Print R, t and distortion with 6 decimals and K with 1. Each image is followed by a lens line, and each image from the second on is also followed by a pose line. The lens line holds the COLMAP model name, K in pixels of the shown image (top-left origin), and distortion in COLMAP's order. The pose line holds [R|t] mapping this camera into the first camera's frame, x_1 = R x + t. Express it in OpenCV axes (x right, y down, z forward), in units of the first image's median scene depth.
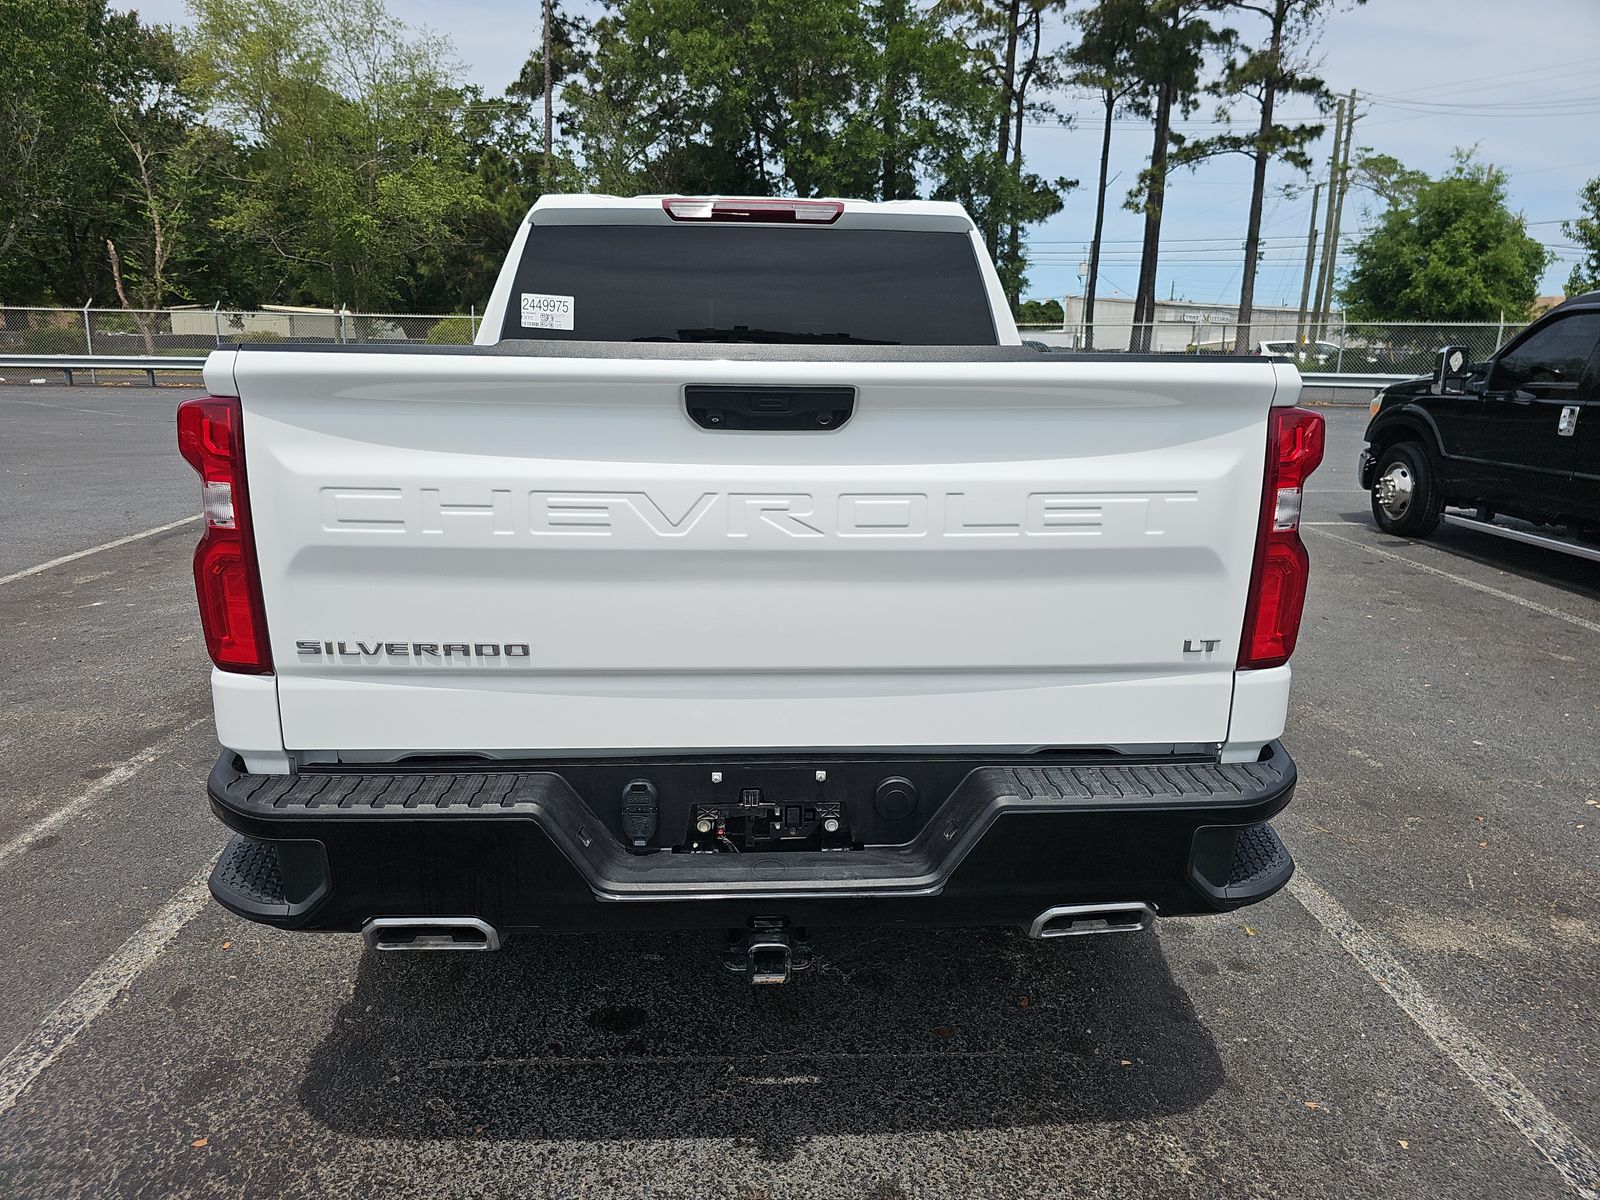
lens RADIAL K [[1069.3, 0, 800.0], [0, 1069.3, 600.0], [0, 0, 1]] dist [0.029423, -0.021277]
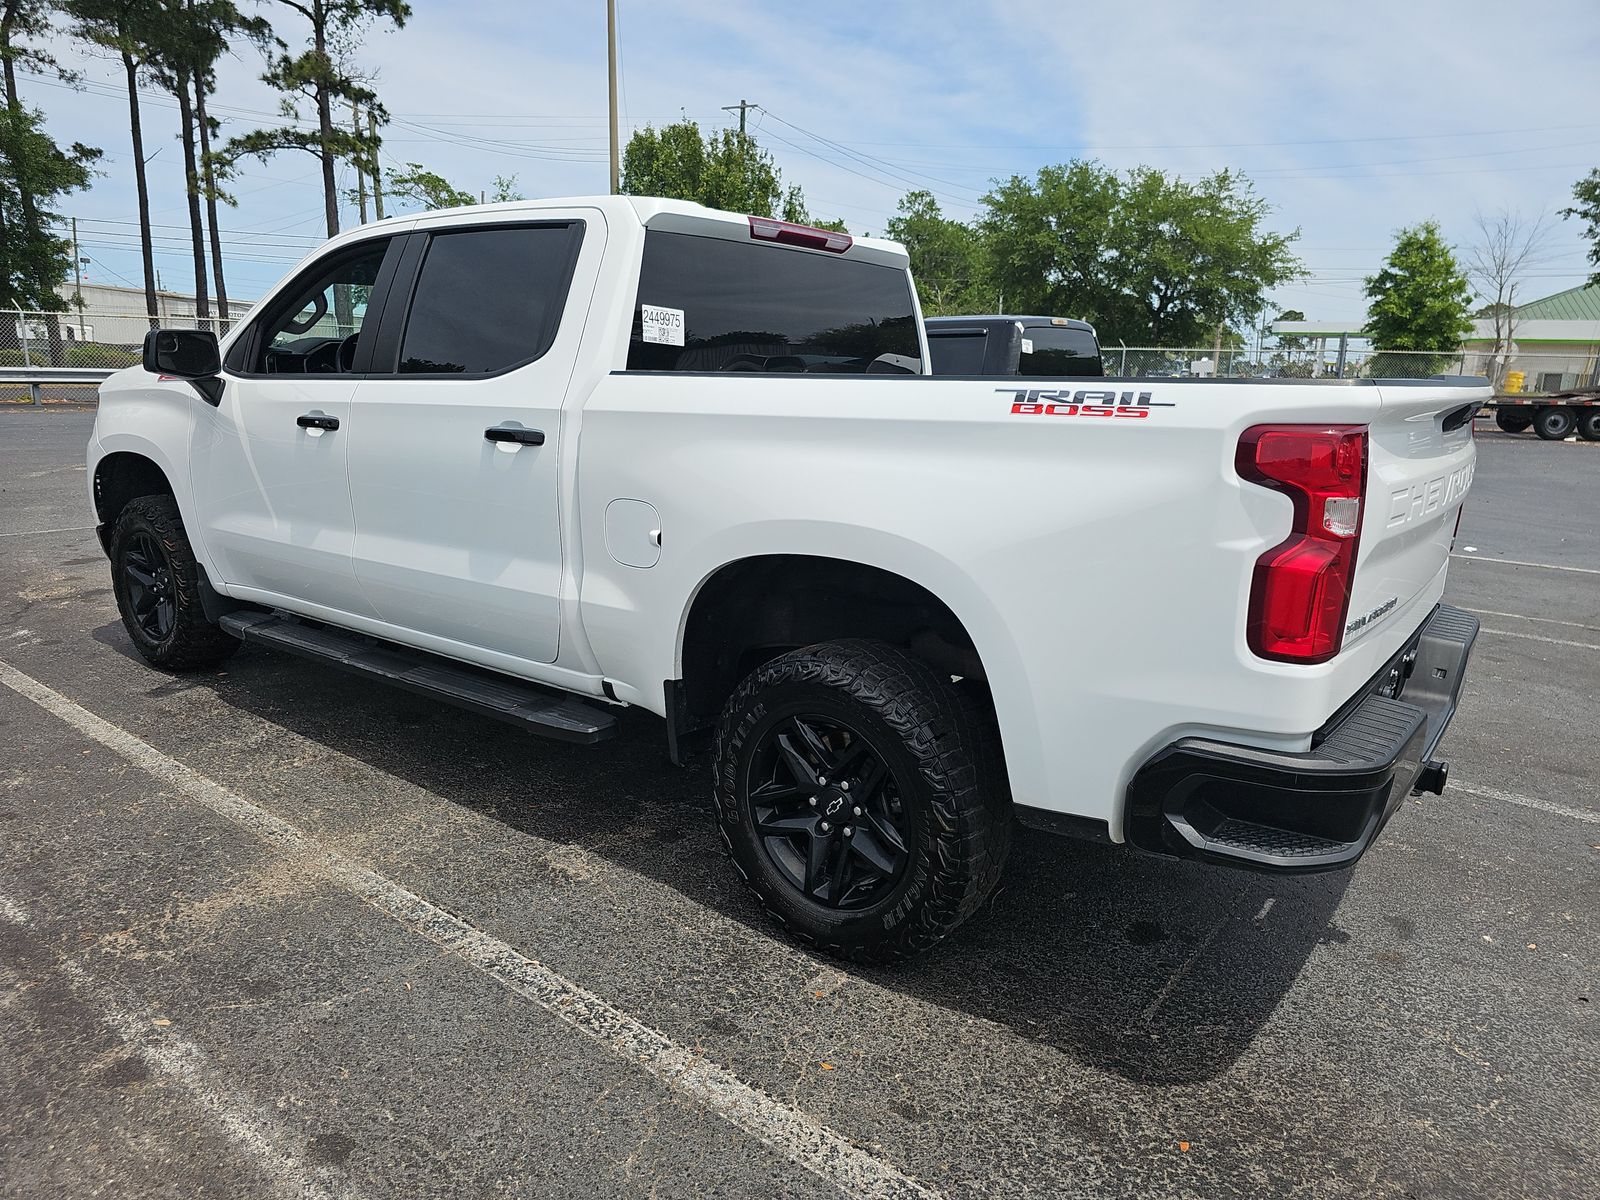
lens RADIAL K [[1069.3, 0, 800.0], [0, 1069.3, 600.0], [0, 0, 1]] dist [0.029423, -0.021277]
pose [[0.645570, -0.161463, 0.746438, -0.104744], [0.160387, 0.984262, 0.074194, -0.010540], [-0.746670, 0.071821, 0.661306, 0.039194]]
